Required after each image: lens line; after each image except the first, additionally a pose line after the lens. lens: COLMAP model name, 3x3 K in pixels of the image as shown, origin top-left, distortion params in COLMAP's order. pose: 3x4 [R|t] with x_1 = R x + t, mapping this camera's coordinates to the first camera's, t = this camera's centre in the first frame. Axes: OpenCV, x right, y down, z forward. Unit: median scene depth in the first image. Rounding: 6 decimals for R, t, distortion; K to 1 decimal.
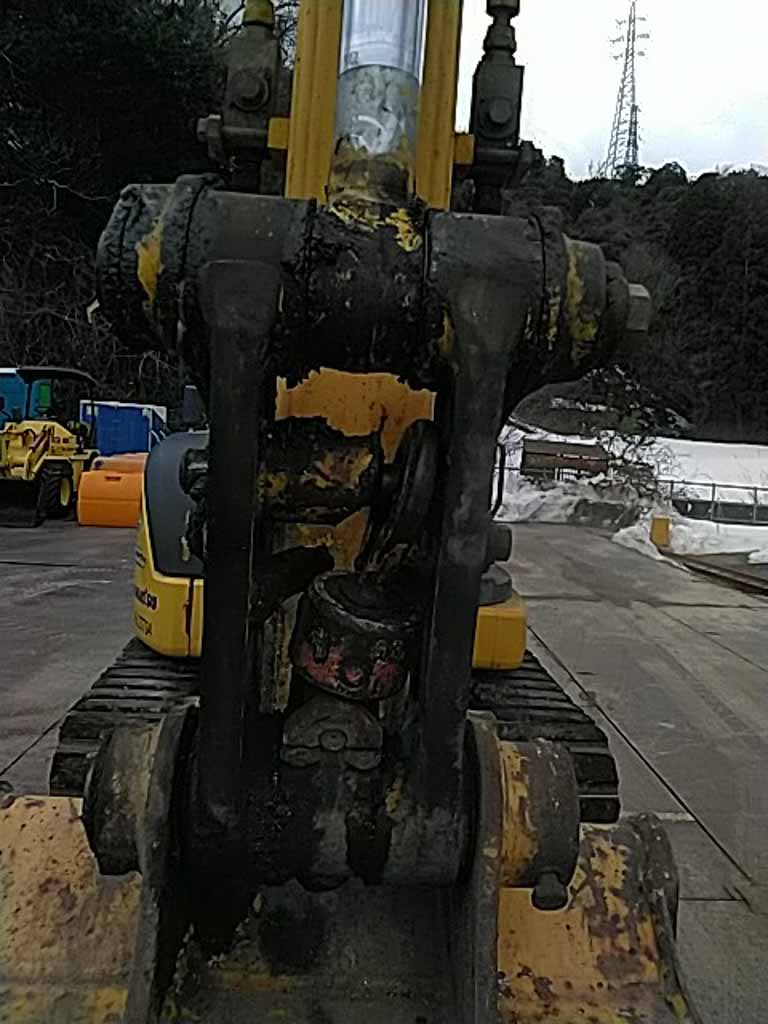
lens RADIAL K [[816.6, 0, 384.0], [0, 816.6, 512.0], [0, 0, 1]] dist [0.208265, -0.483508]
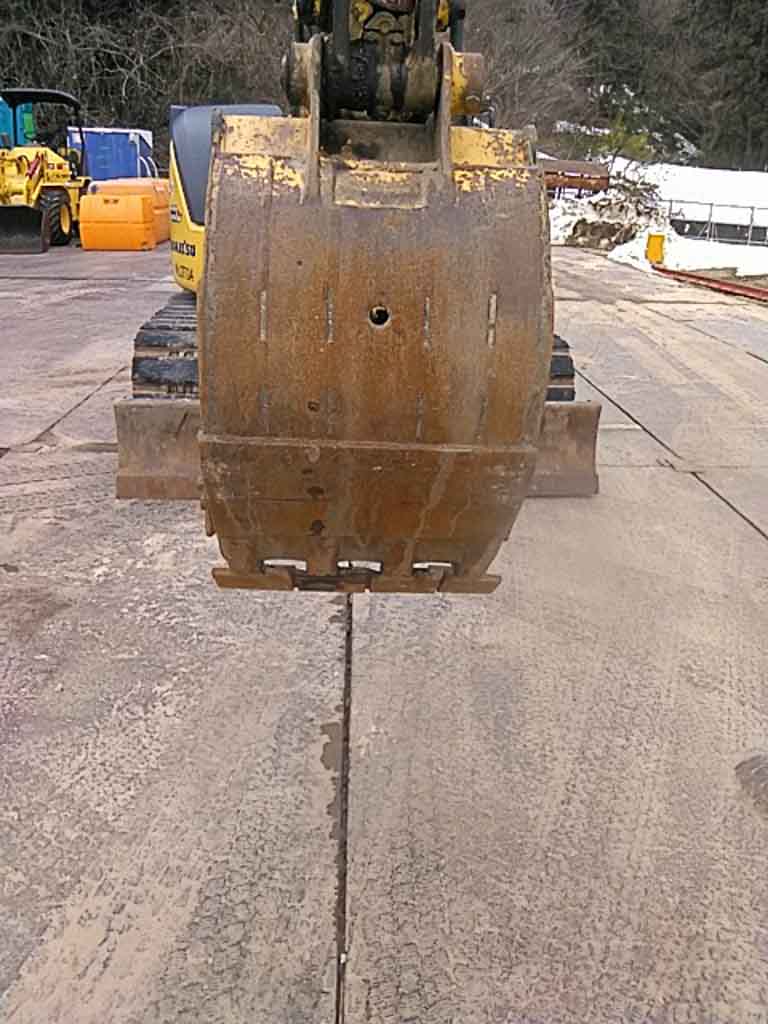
lens RADIAL K [[881.8, 0, 384.0], [0, 881.8, 512.0], [0, 0, 1]] dist [0.007422, -0.074182]
pose [[0.999722, -0.023540, 0.001178, -0.005983], [0.022520, 0.968748, 0.247024, 0.061286], [-0.006956, -0.246929, 0.969009, -0.114539]]
